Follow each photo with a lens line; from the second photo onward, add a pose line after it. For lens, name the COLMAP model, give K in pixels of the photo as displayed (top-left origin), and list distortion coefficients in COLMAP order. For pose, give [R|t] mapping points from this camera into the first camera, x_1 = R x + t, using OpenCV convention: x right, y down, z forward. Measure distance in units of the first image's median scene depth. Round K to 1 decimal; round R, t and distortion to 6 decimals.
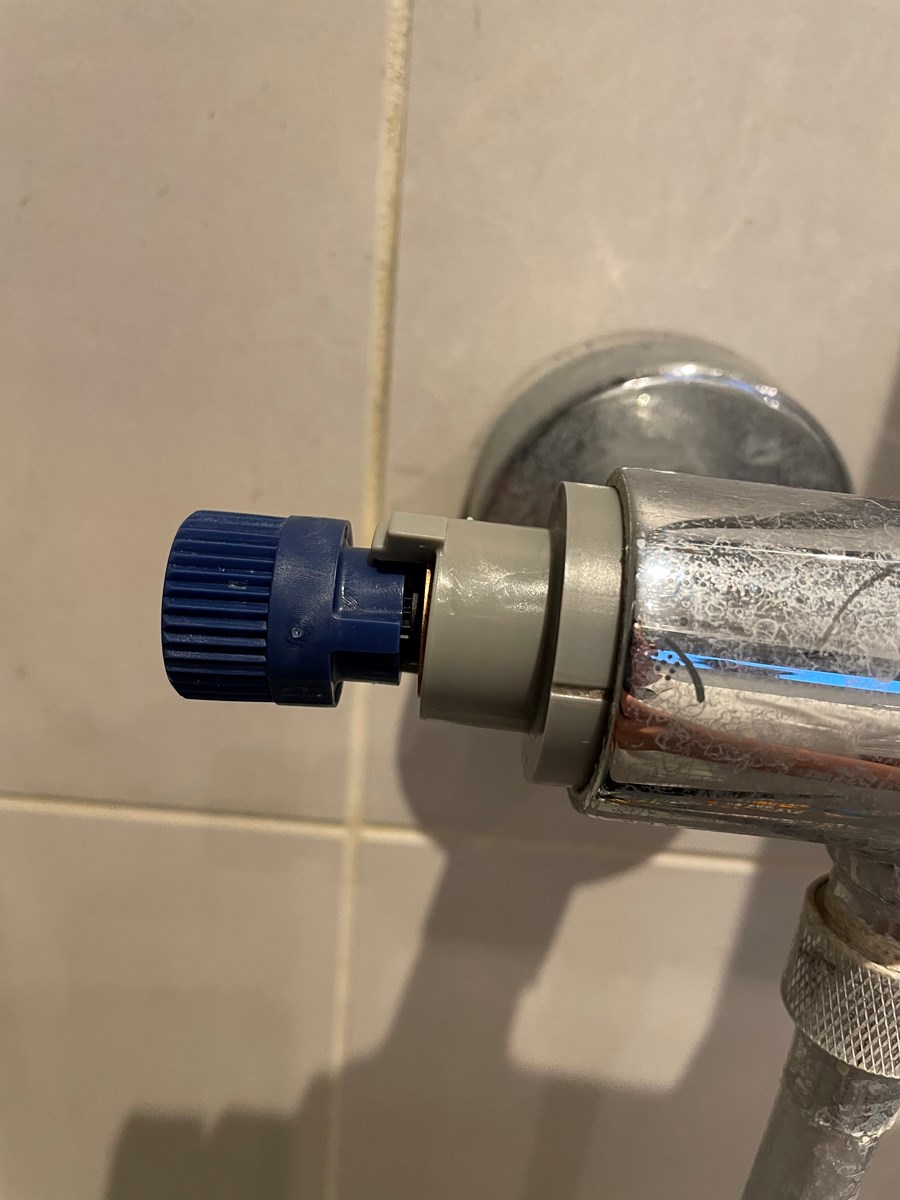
lens RADIAL K [[902.9, 0, 449.5], [0, 902.9, 593.0], [0, 0, 1]] dist [-0.001601, -0.053810]
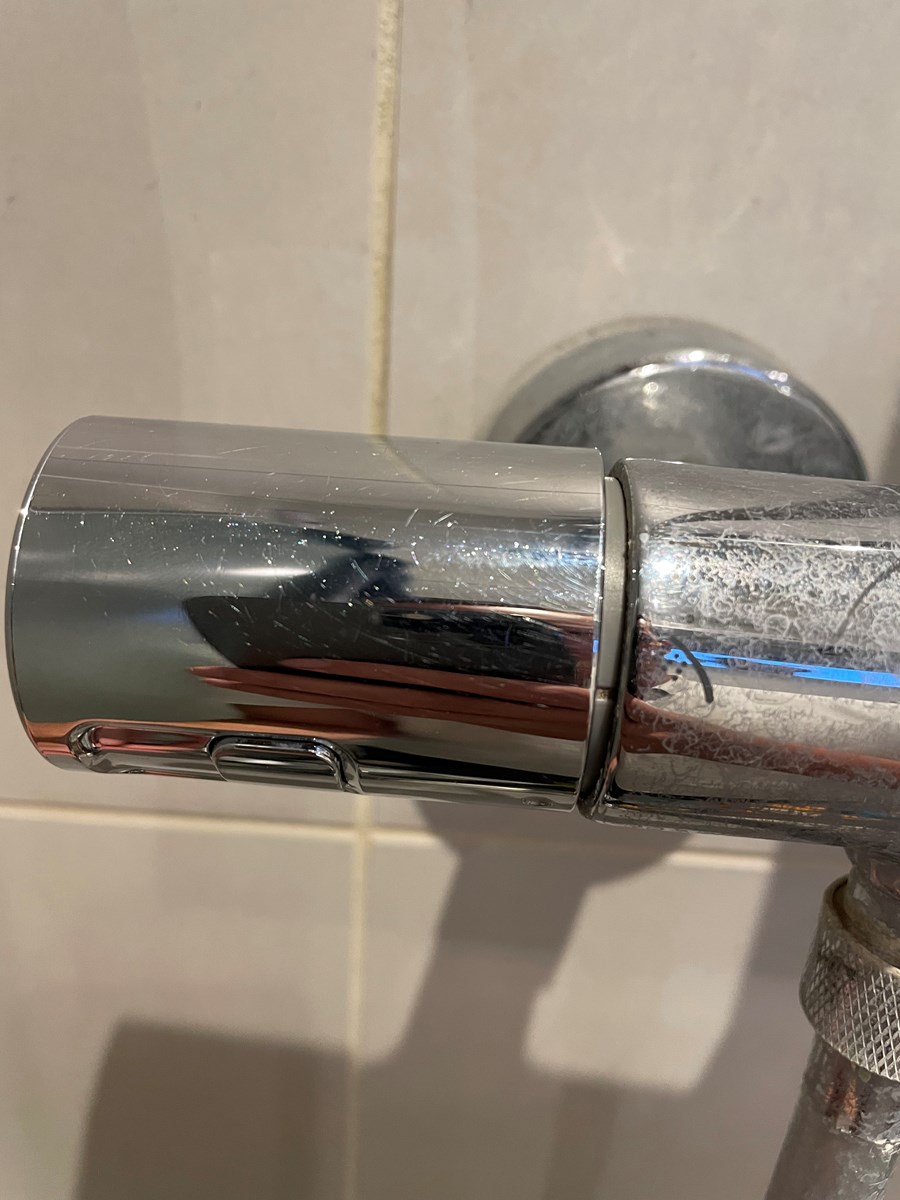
lens RADIAL K [[907.8, 0, 450.0], [0, 907.8, 600.0], [0, 0, 1]] dist [0.003318, -0.062036]
pose [[0.999738, -0.018553, -0.013402, 0.014201], [0.018713, 0.999754, 0.011867, -0.003351], [0.013178, -0.012115, 0.999840, 0.028664]]
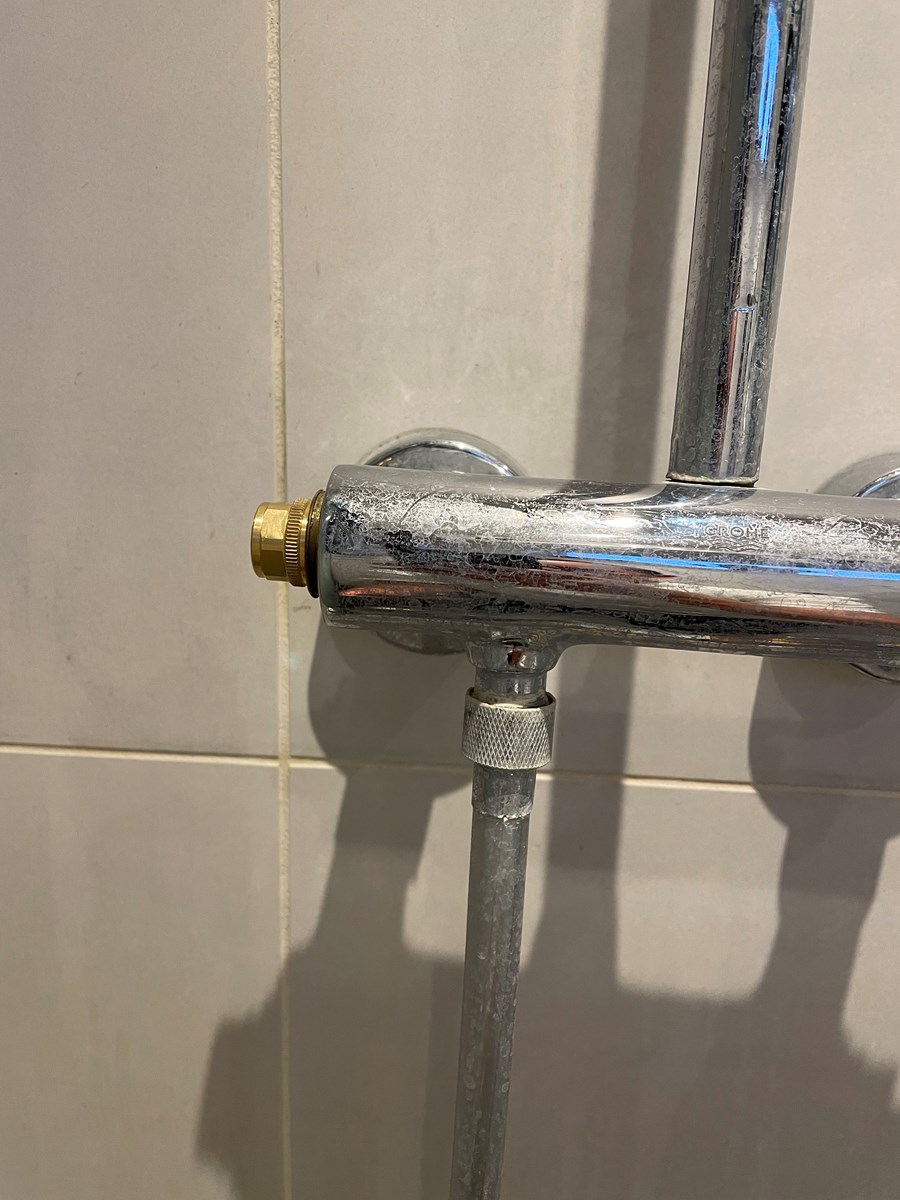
lens RADIAL K [[846.8, 0, 453.4], [0, 846.8, 599.3], [0, 0, 1]] dist [0.003217, 0.000259]
pose [[0.998897, -0.040663, -0.023464, 0.453677], [0.036269, 0.985748, -0.164273, 0.485389], [0.029810, 0.163241, 0.986136, -0.889935]]
